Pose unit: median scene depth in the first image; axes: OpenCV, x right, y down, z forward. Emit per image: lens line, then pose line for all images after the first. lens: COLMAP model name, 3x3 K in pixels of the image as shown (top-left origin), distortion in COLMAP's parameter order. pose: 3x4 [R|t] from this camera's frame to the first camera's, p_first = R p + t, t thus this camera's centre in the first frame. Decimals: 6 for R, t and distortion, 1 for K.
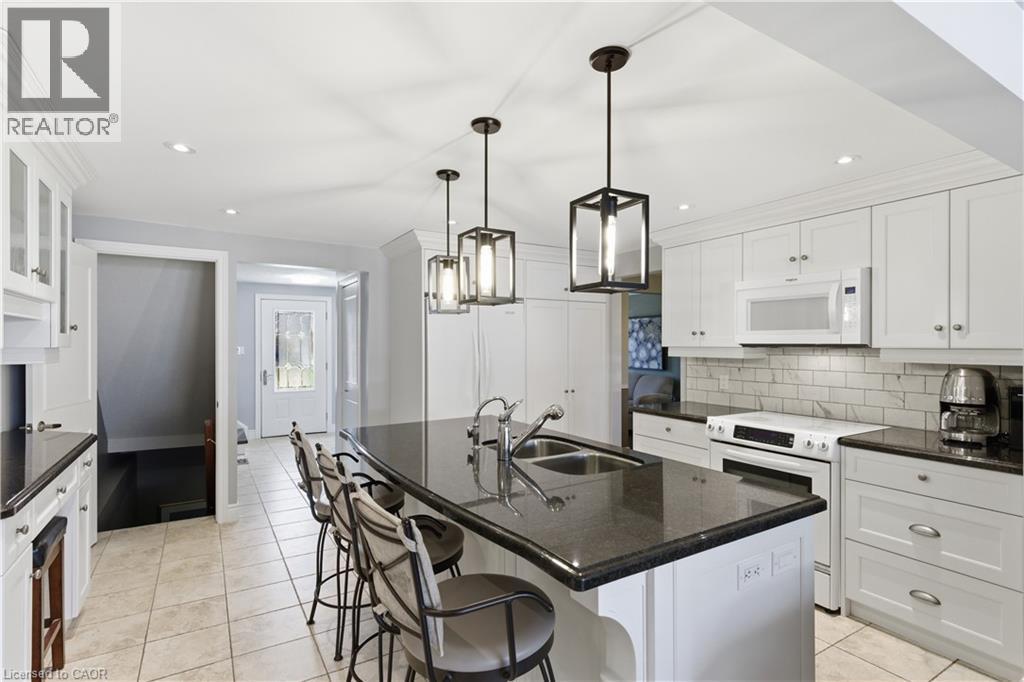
lens RADIAL K [[506.7, 0, 516.3], [0, 506.7, 345.2], [0, 0, 1]] dist [0.014903, -0.001721]
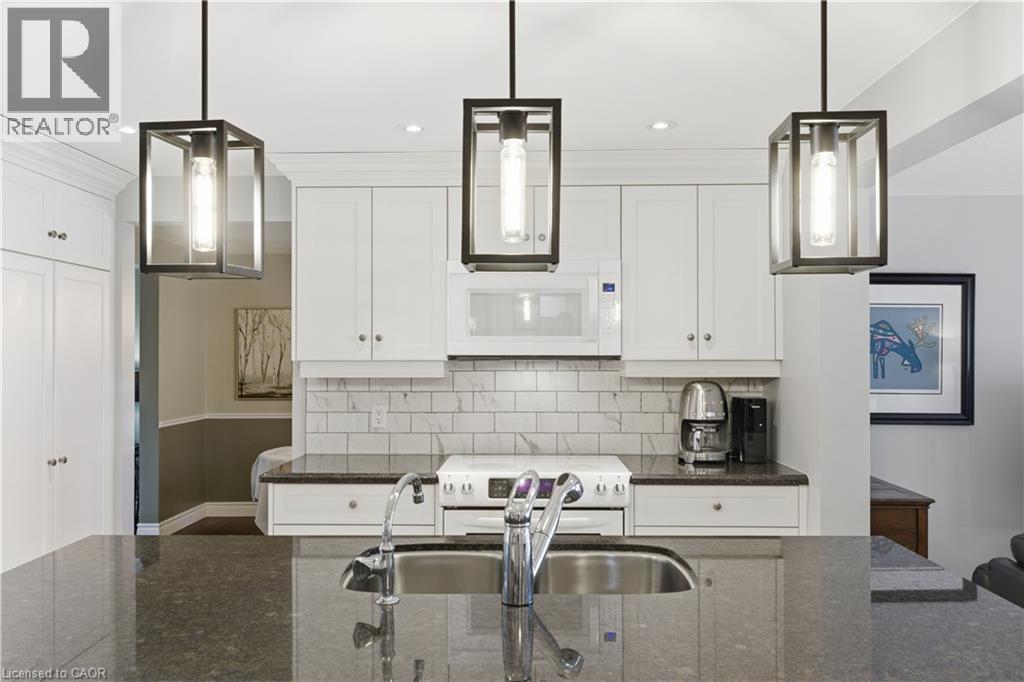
lens RADIAL K [[808.2, 0, 516.1], [0, 808.2, 355.5], [0, 0, 1]] dist [0.016795, -0.002766]
pose [[0.540471, 0.000323, 0.841363, -0.425153], [0.002130, 0.999996, -0.001752, -0.000511], [-0.841360, 0.002739, 0.540468, 0.397336]]
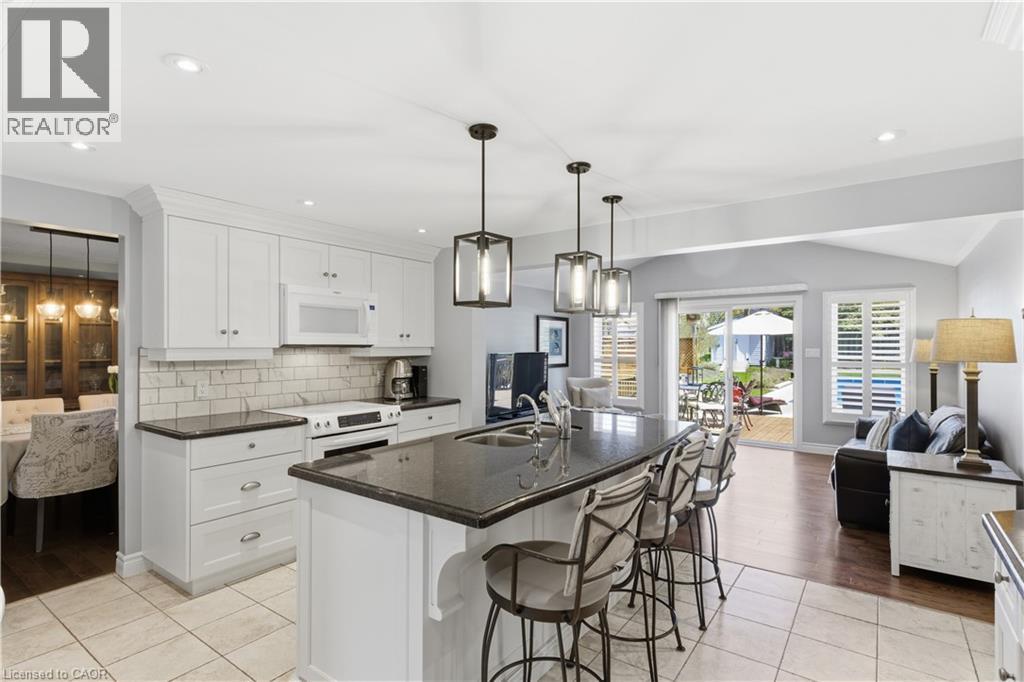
lens RADIAL K [[506.7, 0, 514.2], [0, 506.7, 344.0], [0, 0, 1]] dist [0.014903, -0.001721]
pose [[-0.378995, 0.001514, 0.925397, -0.746245], [-0.000225, 0.999998, -0.001728, -0.002321], [-0.925399, -0.000864, -0.378995, 1.047446]]
